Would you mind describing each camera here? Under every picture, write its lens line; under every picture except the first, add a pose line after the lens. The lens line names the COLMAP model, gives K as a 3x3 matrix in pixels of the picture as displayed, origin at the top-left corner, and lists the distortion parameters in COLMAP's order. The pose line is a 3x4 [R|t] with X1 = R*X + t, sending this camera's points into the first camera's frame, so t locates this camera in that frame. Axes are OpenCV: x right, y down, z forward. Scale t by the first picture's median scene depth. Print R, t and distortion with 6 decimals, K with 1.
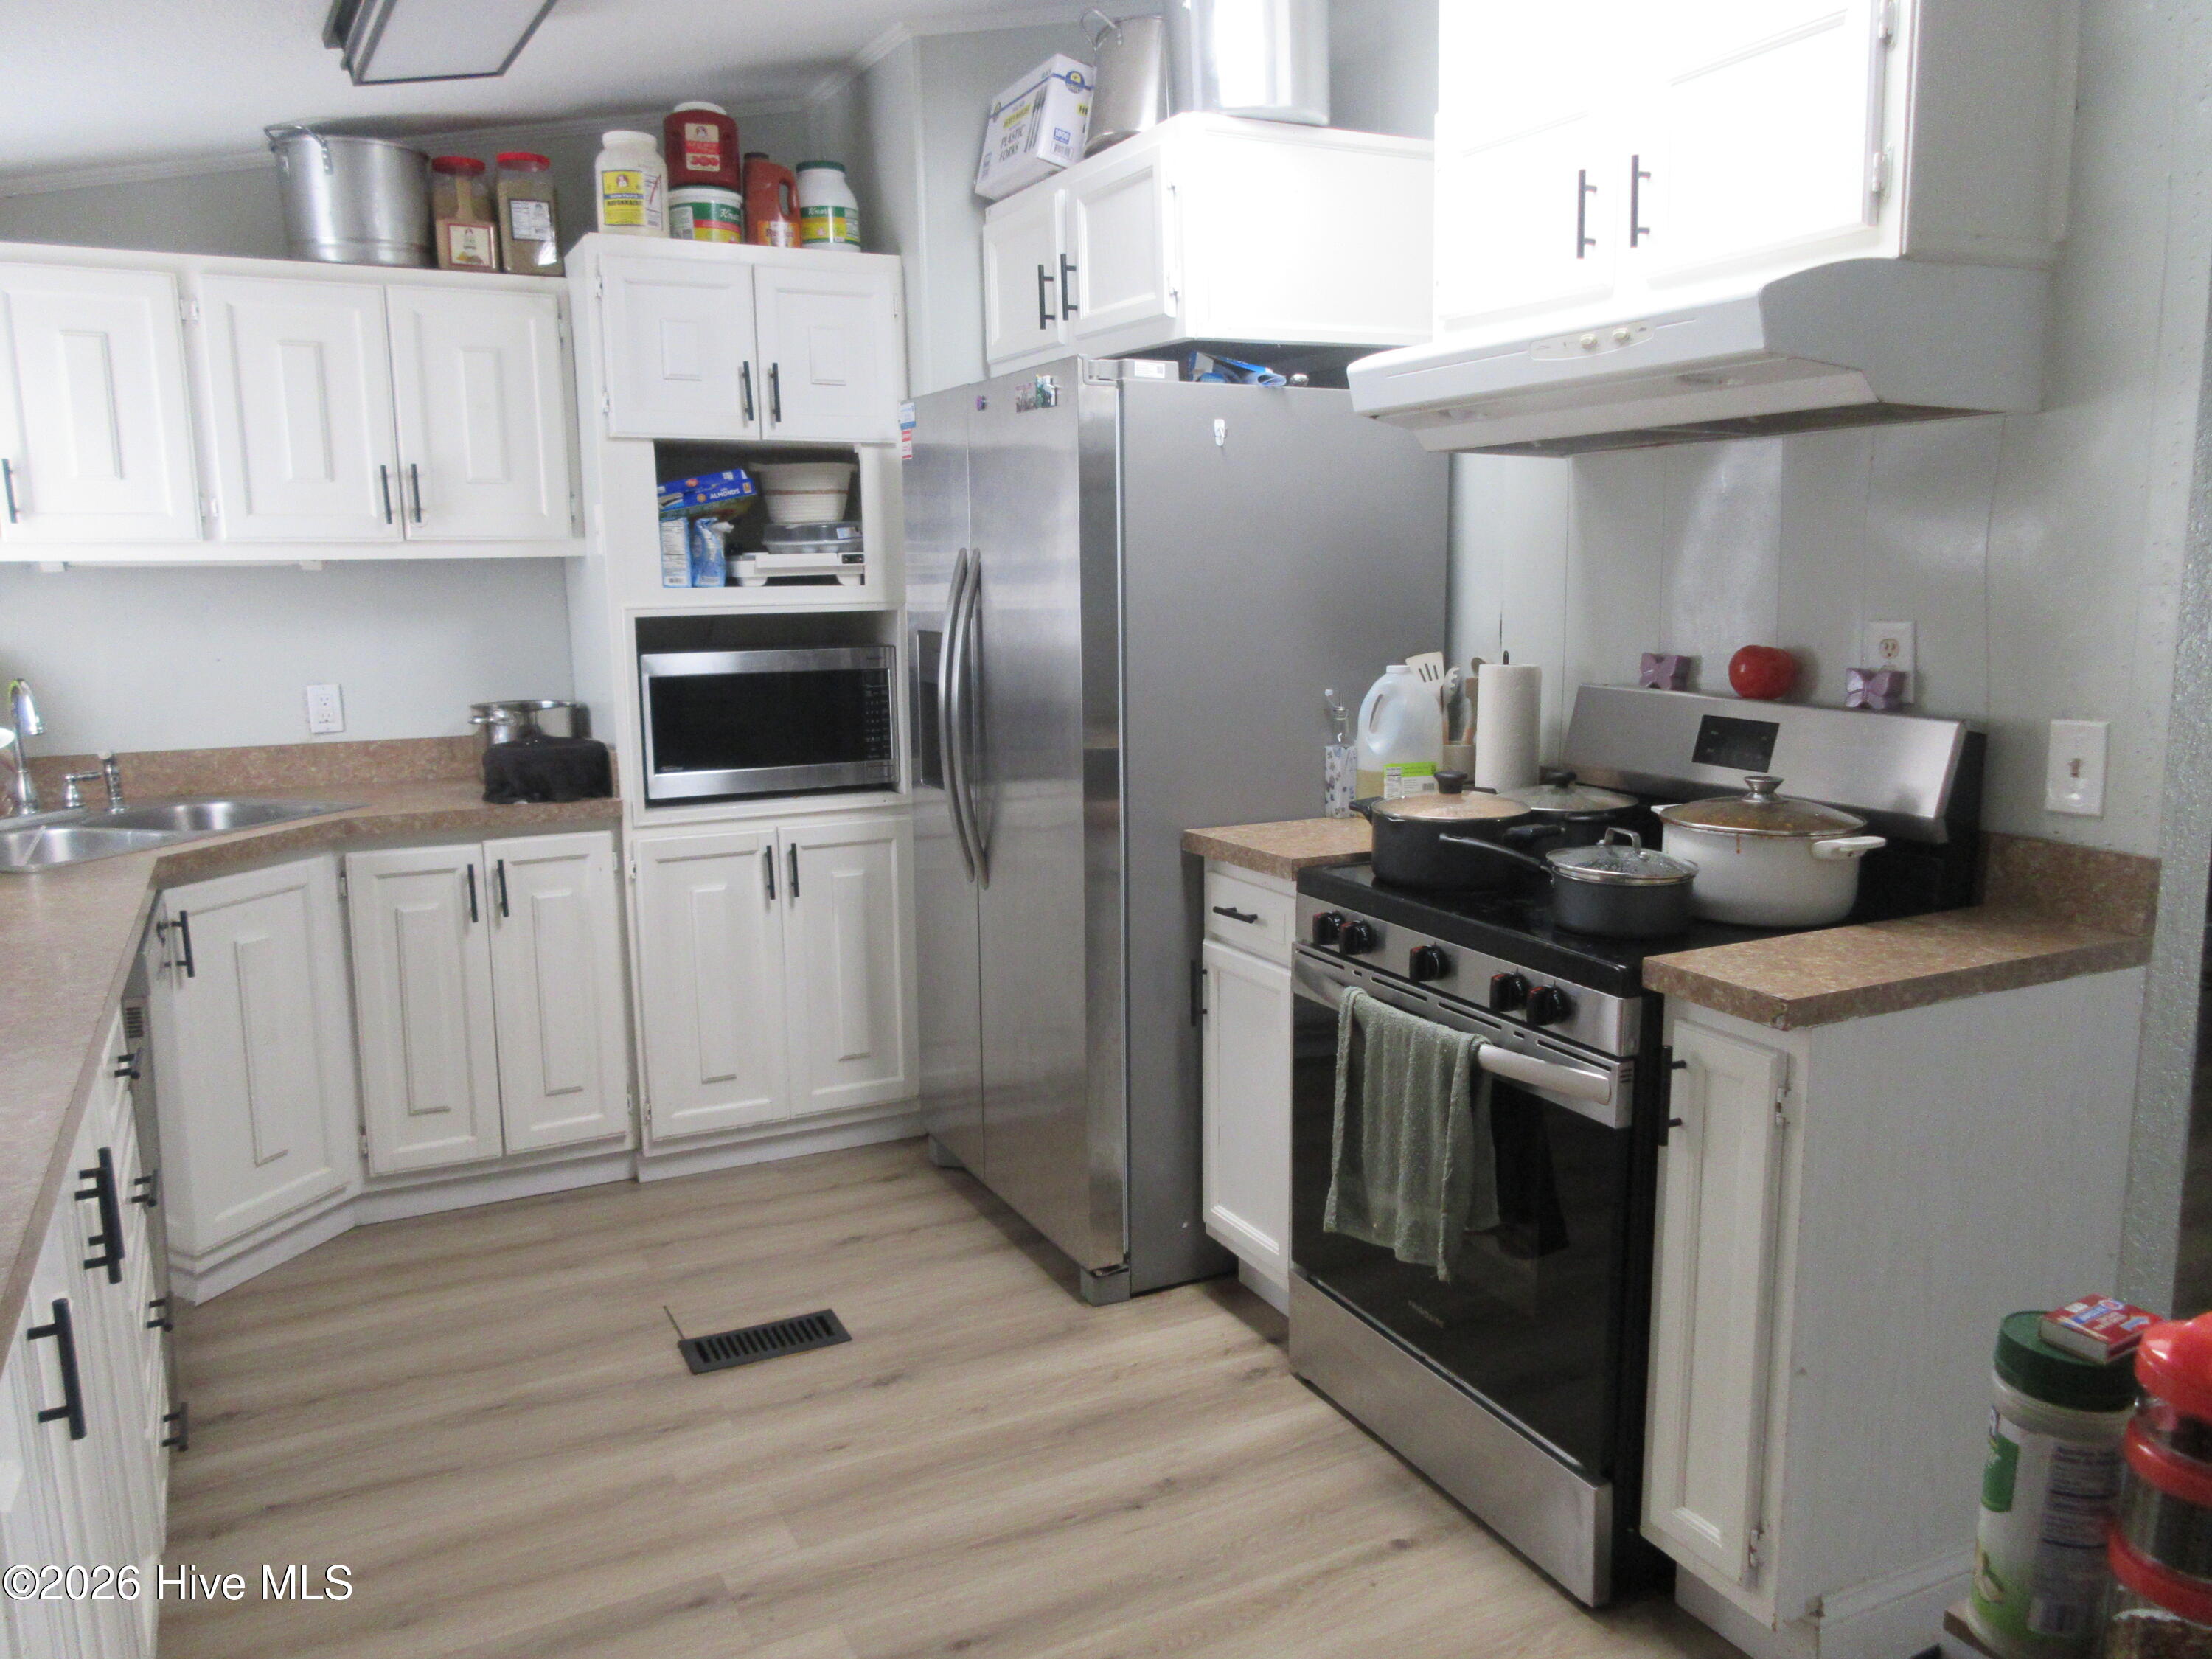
lens RADIAL K [[1651.1, 0, 1111.3], [0, 1651.1, 837.1], [0, 0, 1]] dist [0.006411, 0.001623]
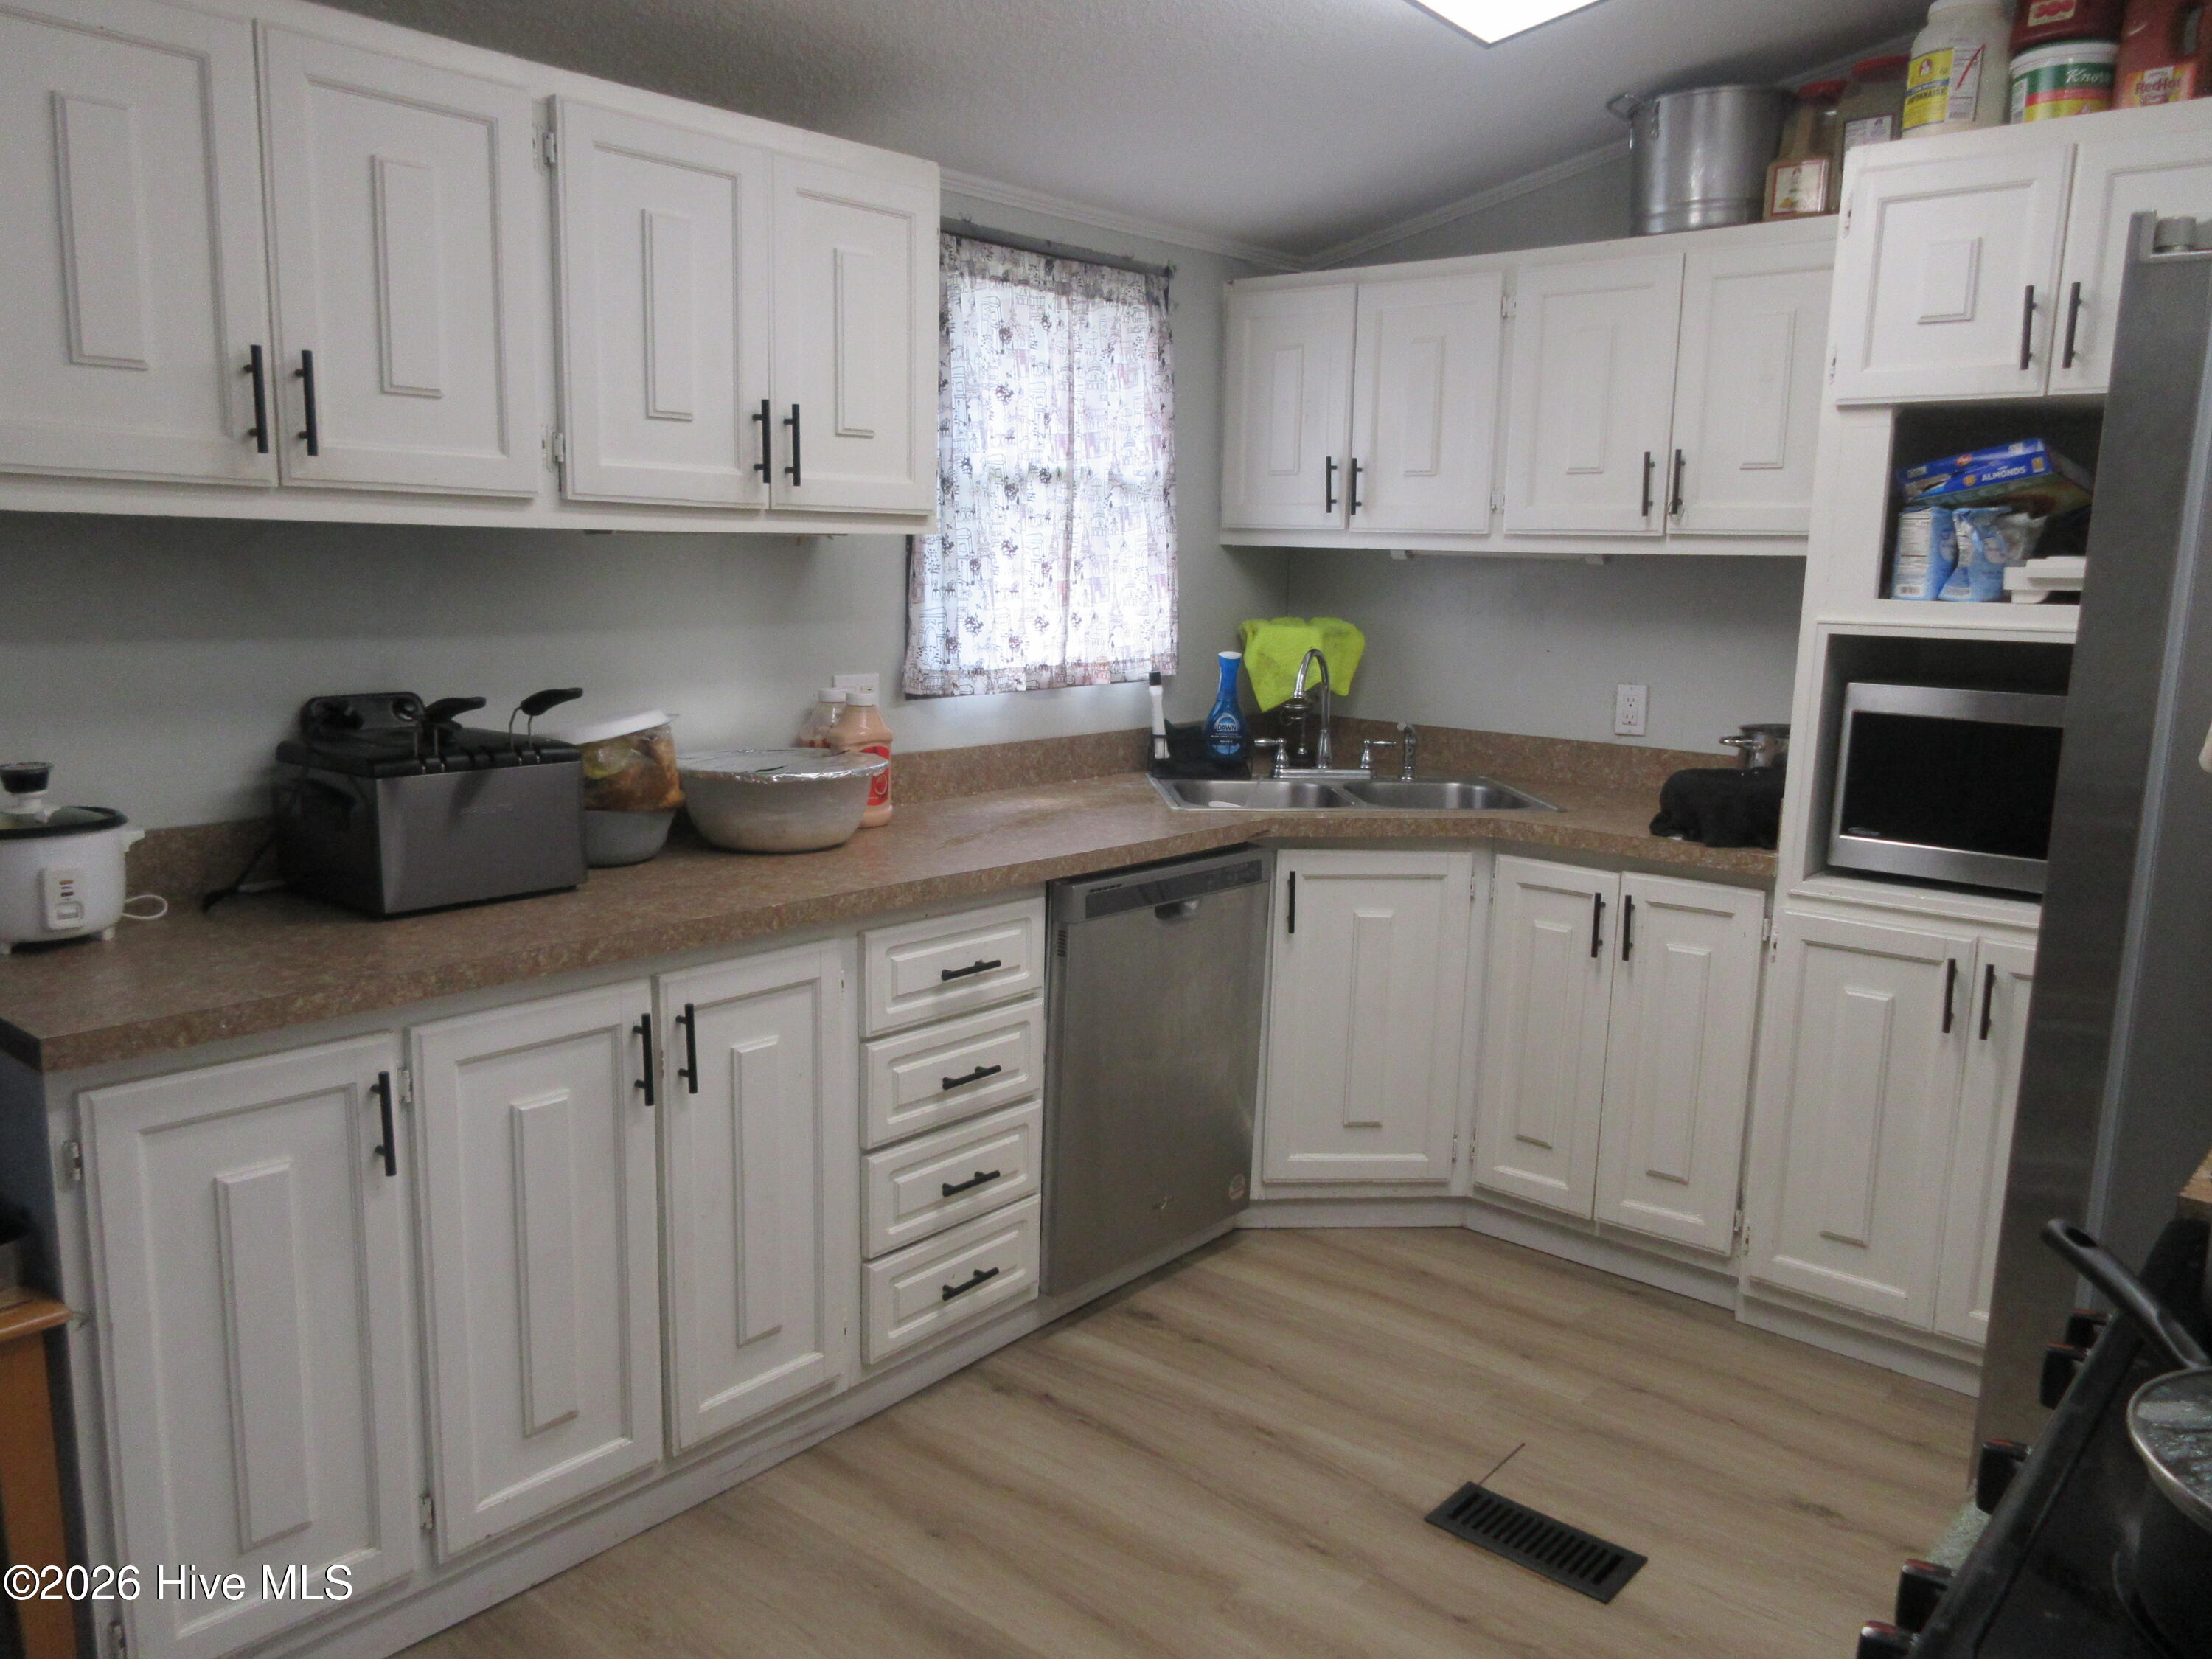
lens RADIAL K [[1651.1, 0, 1108.3], [0, 1651.1, 840.7], [0, 0, 1]] dist [0.006411, 0.001623]
pose [[0.380991, 0.178920, -0.907102, 0.321071], [-0.175781, 0.977220, 0.118921, -0.071304], [0.907715, 0.114143, 0.403762, 0.387920]]
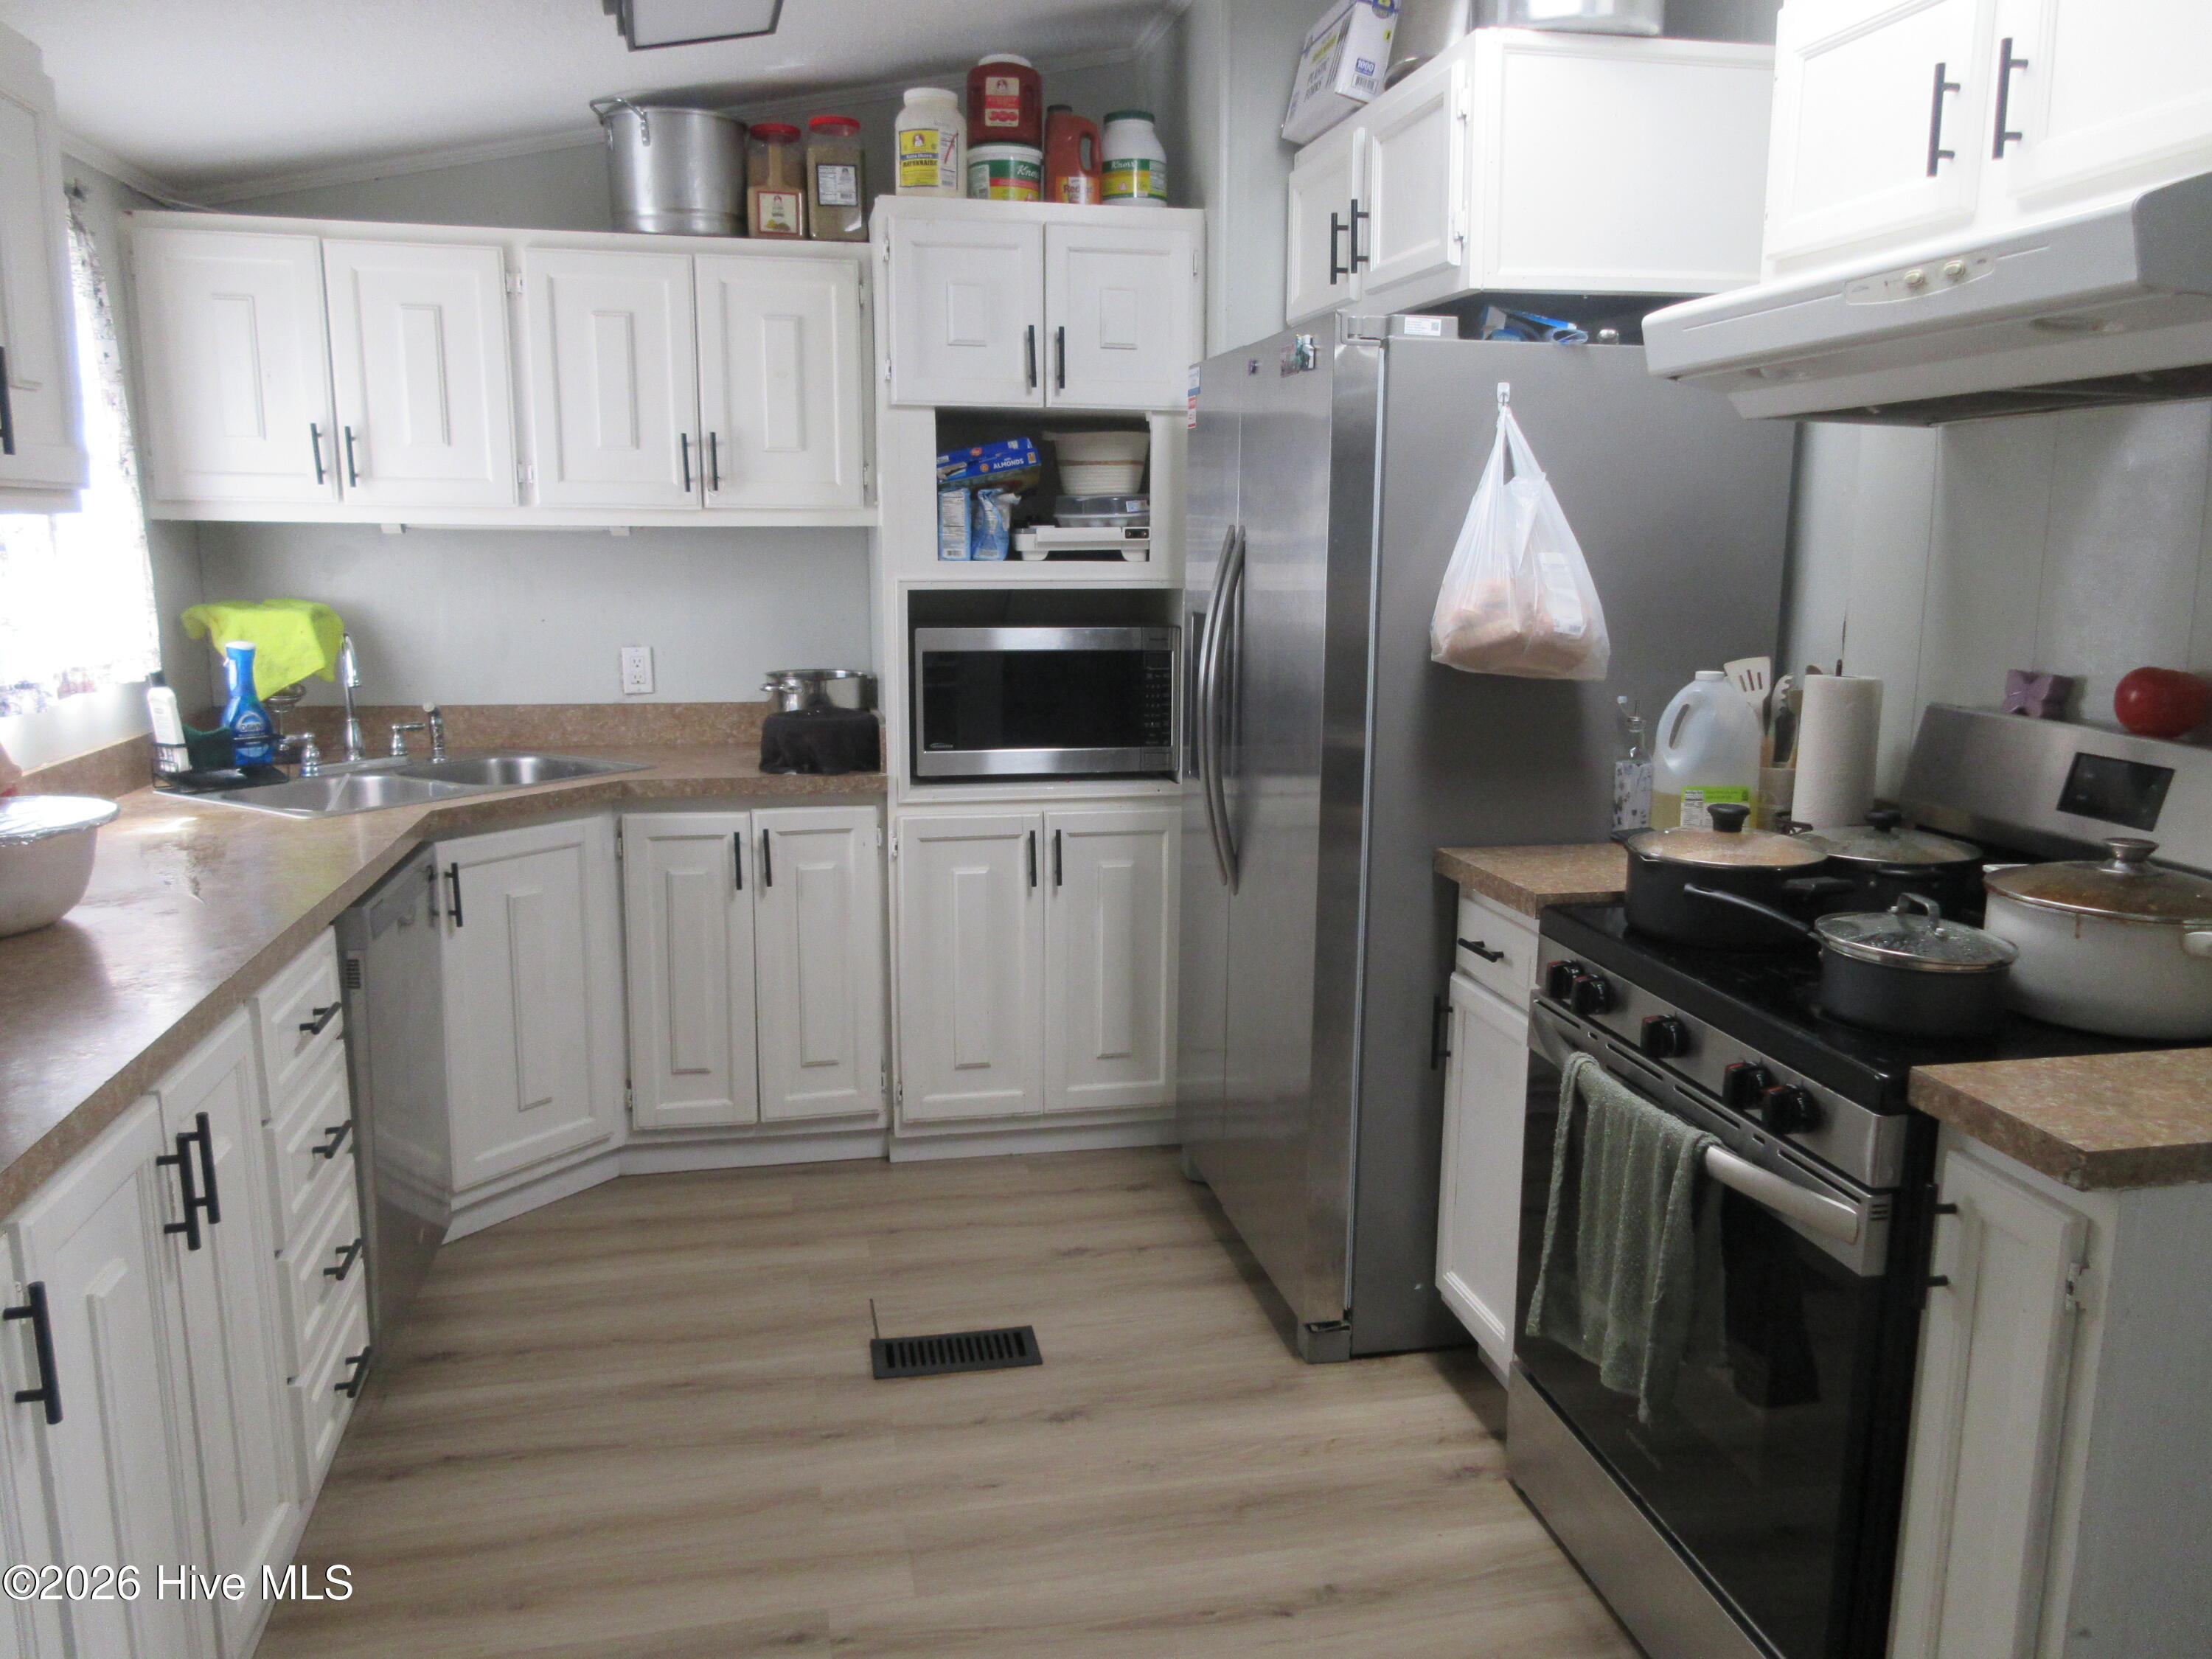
lens RADIAL K [[1651.1, 0, 1112.5], [0, 1651.1, 838.0], [0, 0, 1]] dist [0.006411, 0.001623]
pose [[0.965812, 0.064102, -0.251192, 0.085164], [-0.059577, 0.997896, 0.025584, -0.019152], [0.252303, -0.009744, 0.967599, 0.085014]]
